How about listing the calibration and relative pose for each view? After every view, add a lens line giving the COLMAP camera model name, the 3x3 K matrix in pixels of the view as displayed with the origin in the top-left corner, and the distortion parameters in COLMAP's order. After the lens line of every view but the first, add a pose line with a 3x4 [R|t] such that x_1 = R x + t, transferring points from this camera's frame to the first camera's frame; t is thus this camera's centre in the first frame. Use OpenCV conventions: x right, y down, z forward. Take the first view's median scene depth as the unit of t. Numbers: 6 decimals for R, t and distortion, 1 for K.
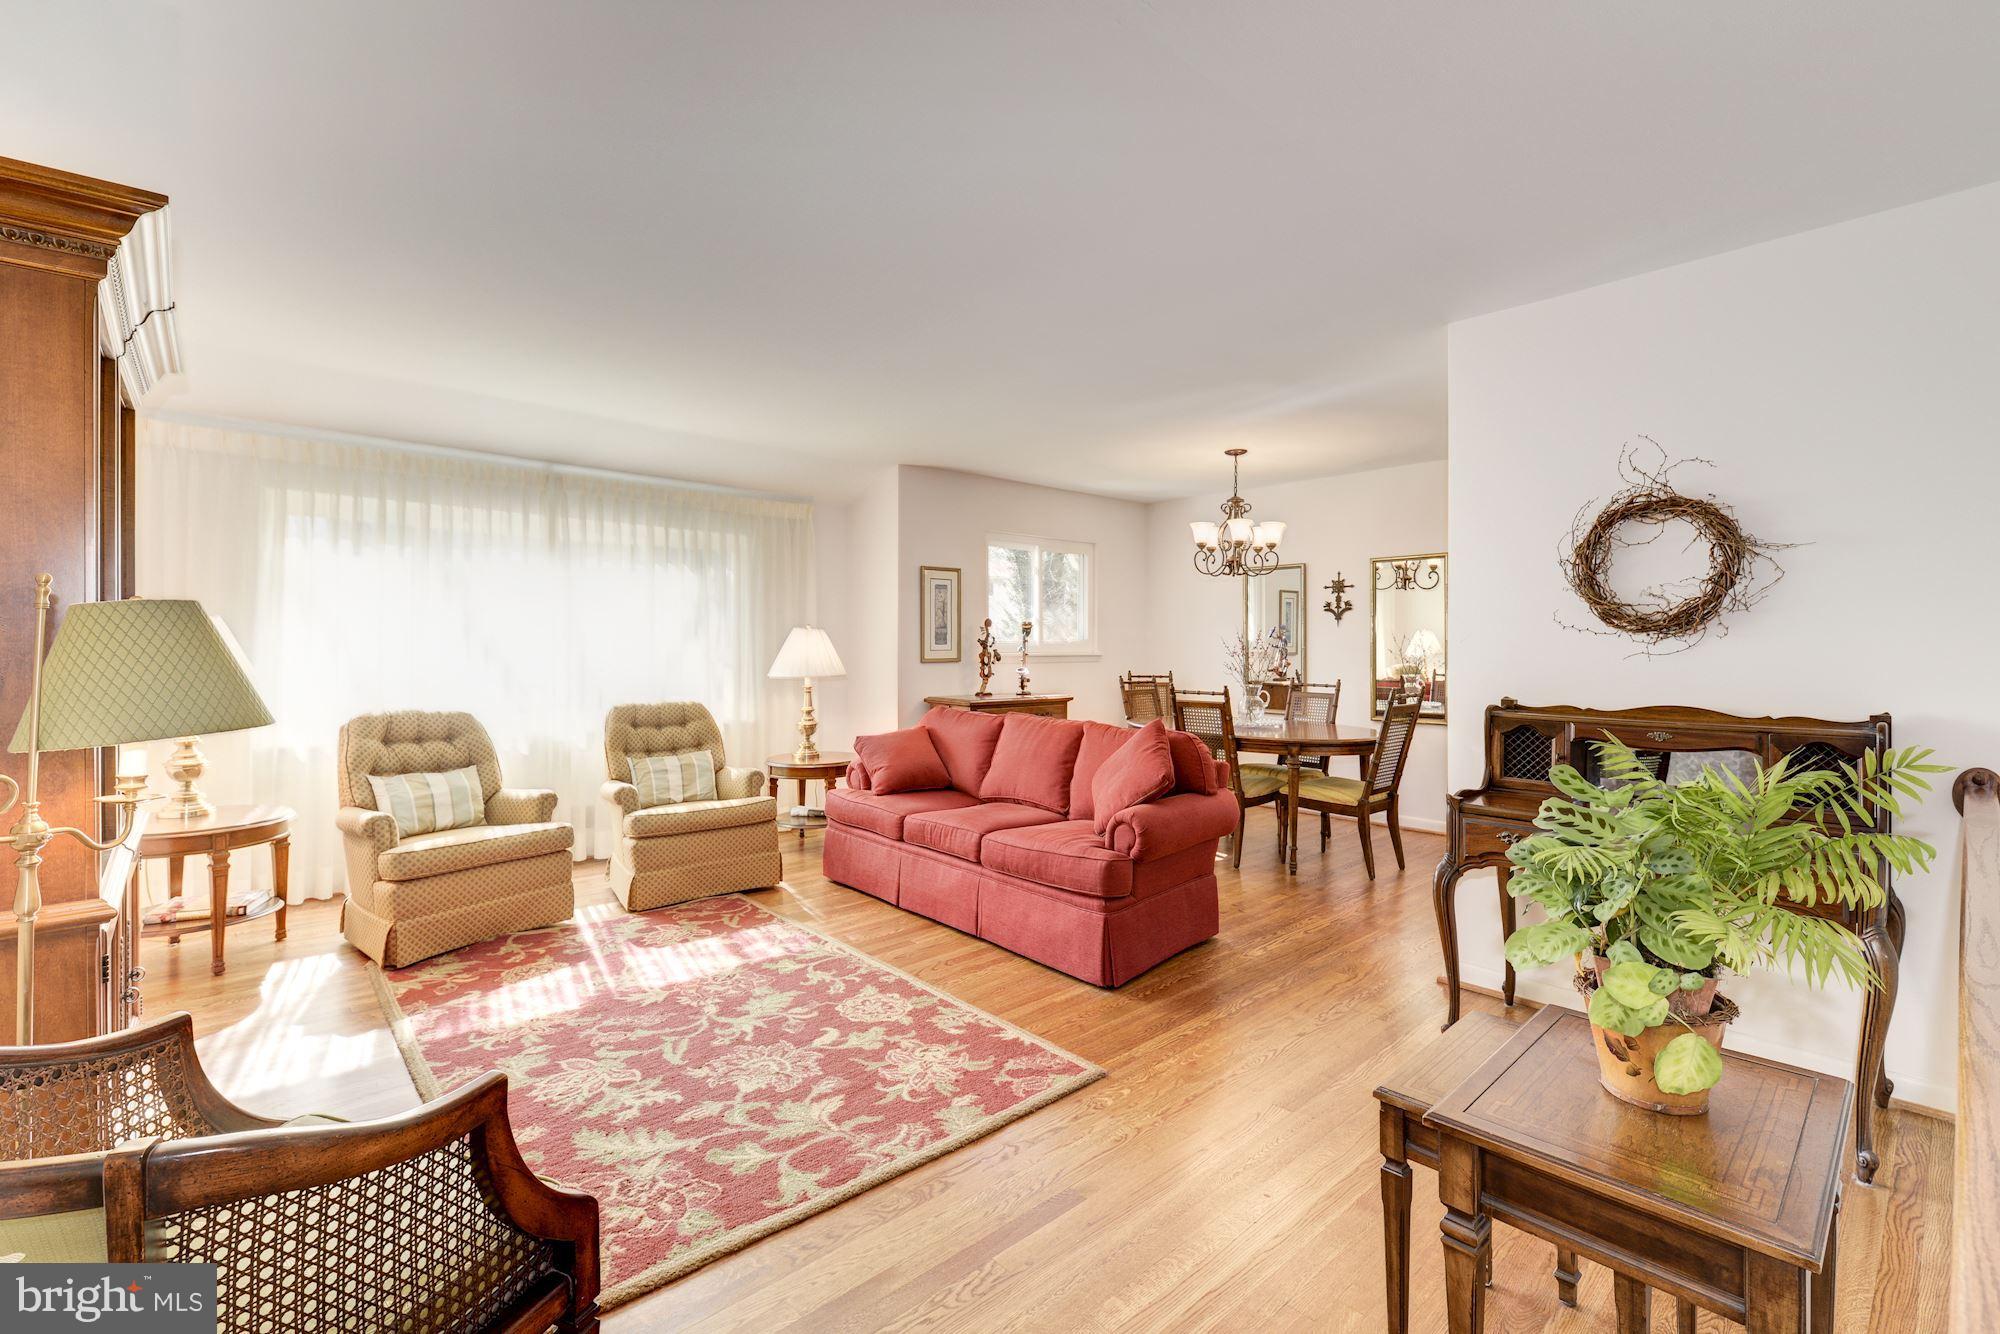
lens RADIAL K [[860.7, 0, 979.7], [0, 860.7, 633.6], [0, 0, 1]] dist [0.010613, -0.003747]
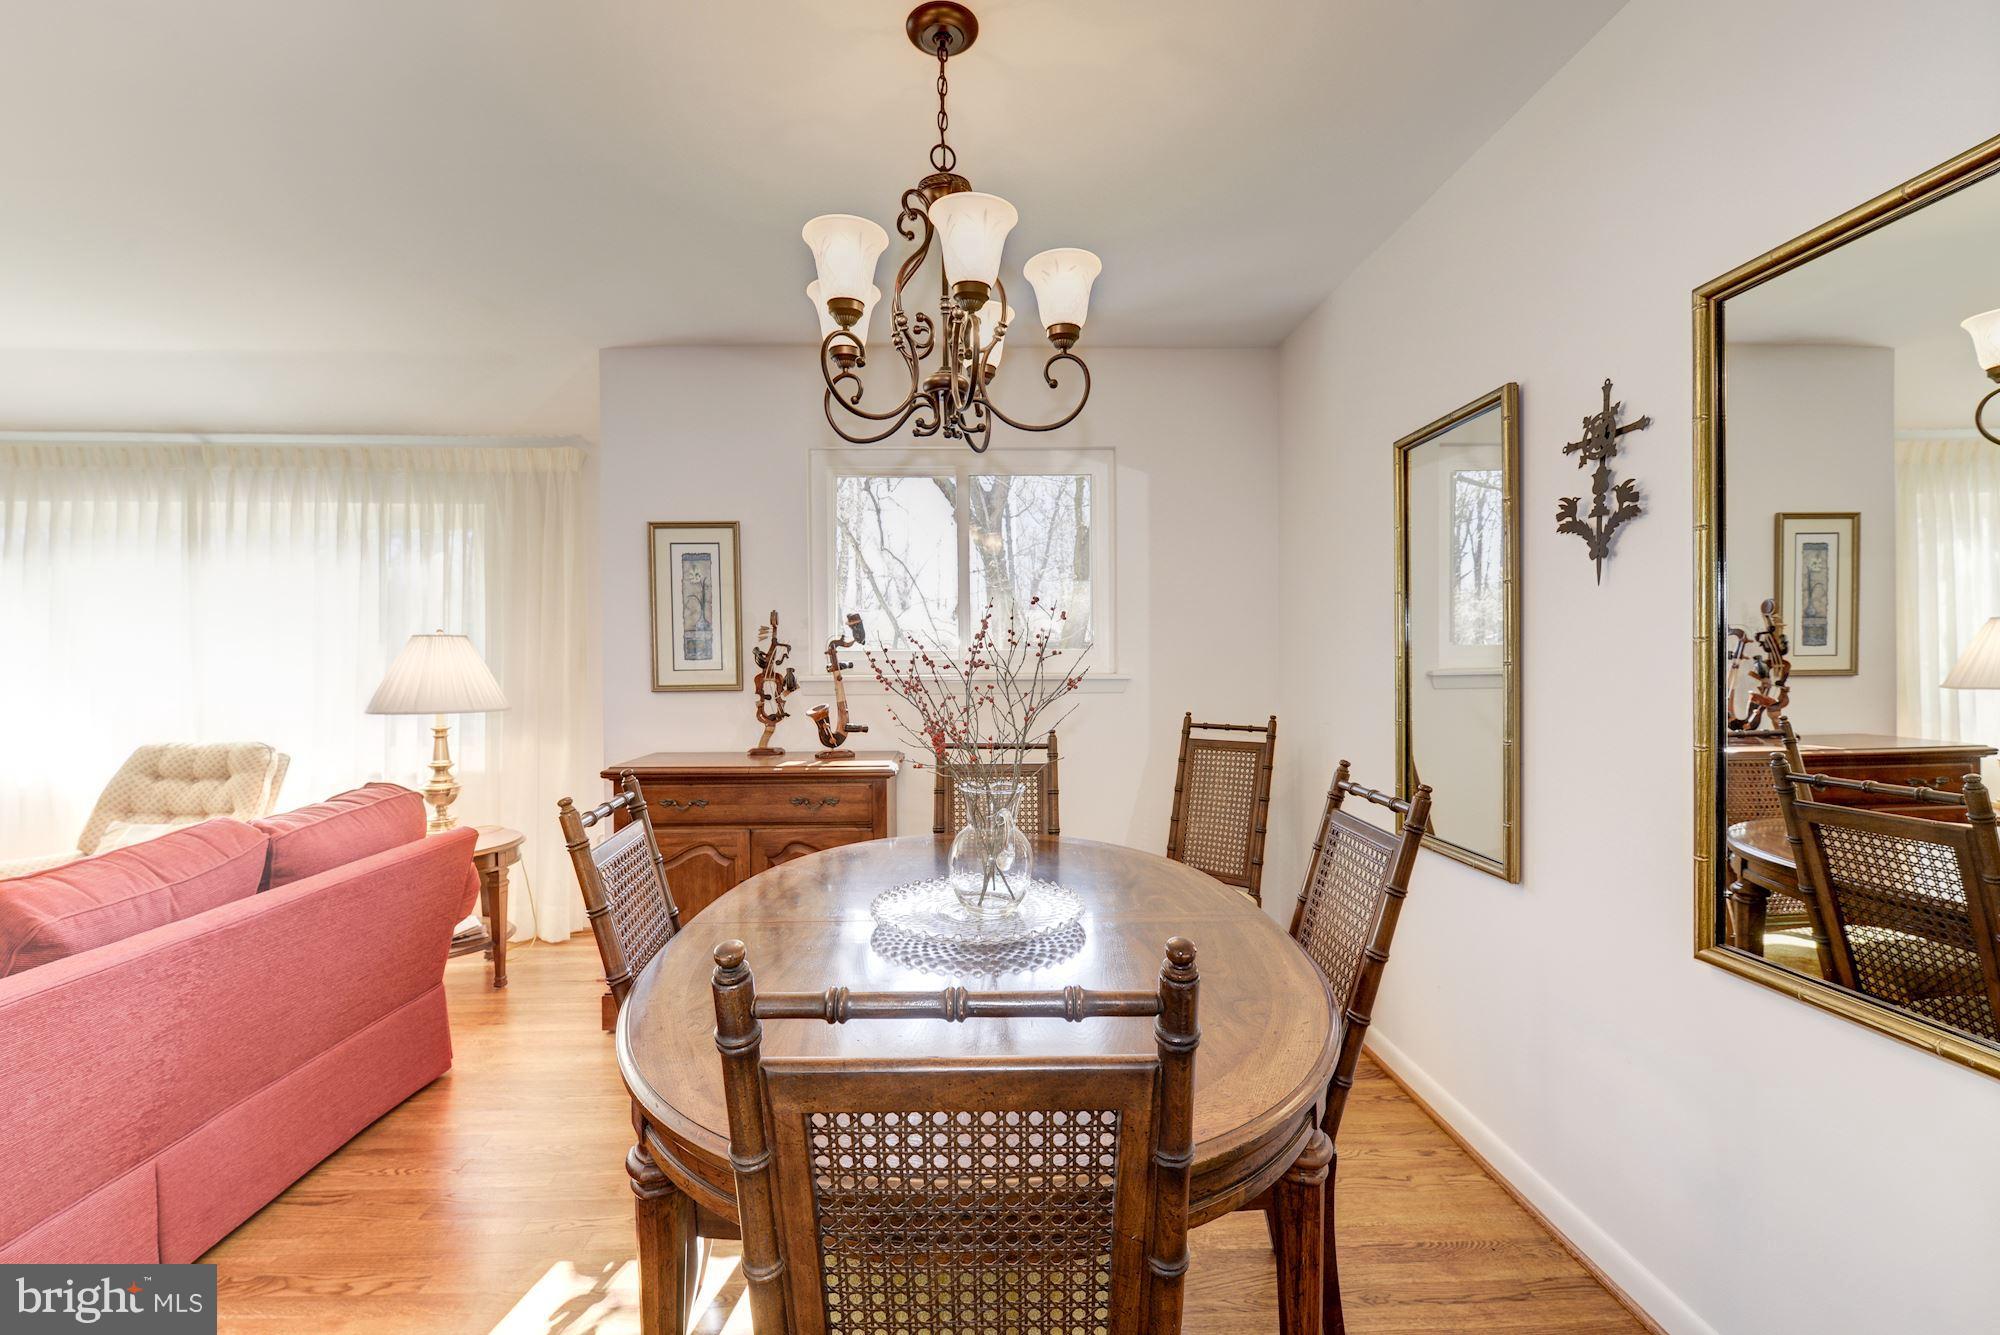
lens RADIAL K [[860.7, 0, 980.9], [0, 860.7, 674.4], [0, 0, 1]] dist [0.010613, -0.003747]
pose [[0.773415, 0.001413, -0.633899, 0.735217], [0.016103, 0.999631, 0.021876, 0.020524], [0.633696, -0.027127, 0.773107, 1.105396]]
